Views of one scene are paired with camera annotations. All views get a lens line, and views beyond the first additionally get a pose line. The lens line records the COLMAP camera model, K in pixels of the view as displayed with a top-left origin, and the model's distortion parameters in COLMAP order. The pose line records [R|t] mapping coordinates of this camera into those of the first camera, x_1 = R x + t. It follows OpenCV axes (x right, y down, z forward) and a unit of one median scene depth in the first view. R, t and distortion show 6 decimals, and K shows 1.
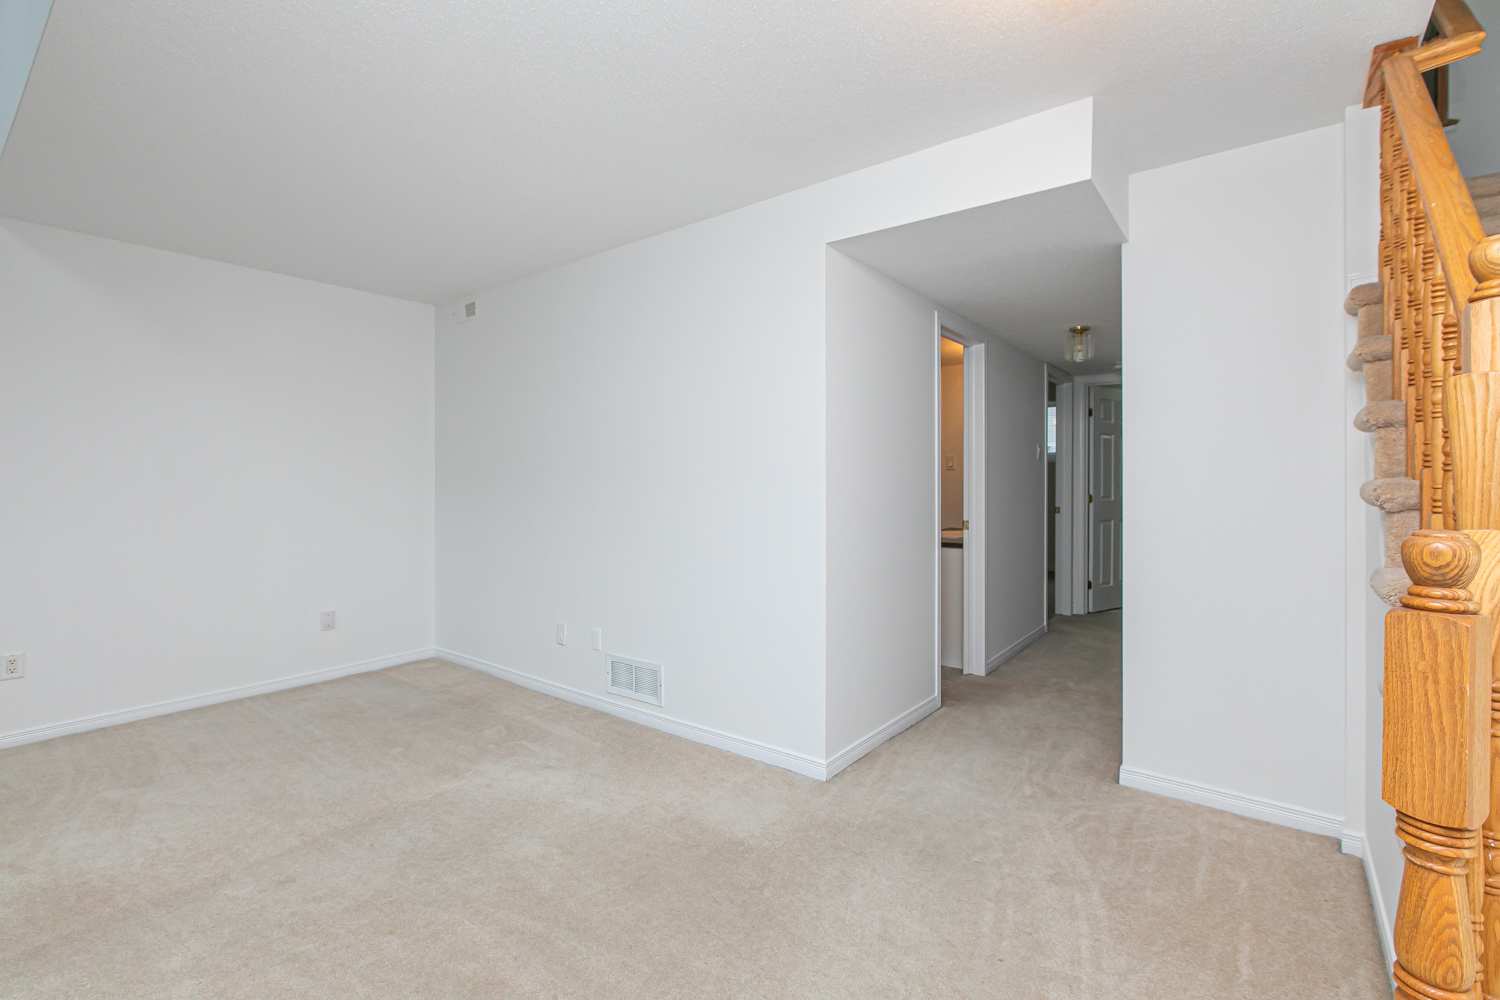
lens RADIAL K [[665.4, 0, 747.4], [0, 665.4, 501.3], [0, 0, 1]] dist [-0.003600, -0.000795]
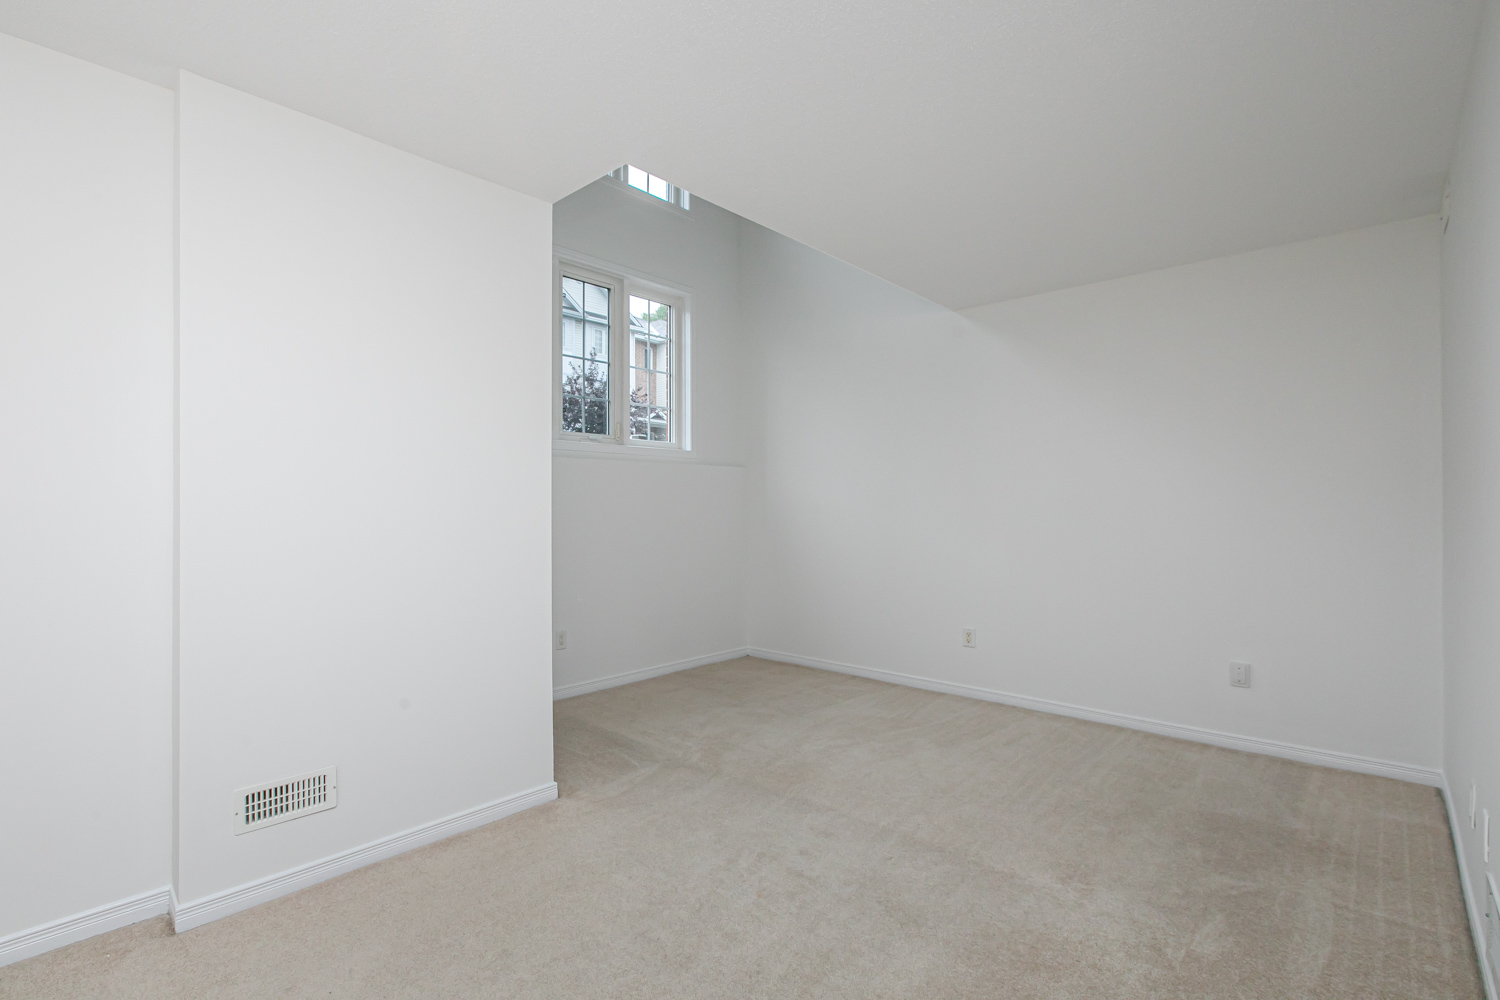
lens RADIAL K [[754.4, 0, 750.0], [0, 754.4, 500.0], [0, 0, 1]] dist [-0.001991, -0.000559]
pose [[-0.113785, -0.003595, -0.993499, 0.449569], [-0.031816, 0.999494, 0.000028, -0.018675], [0.992996, 0.031612, -0.113842, 0.658431]]
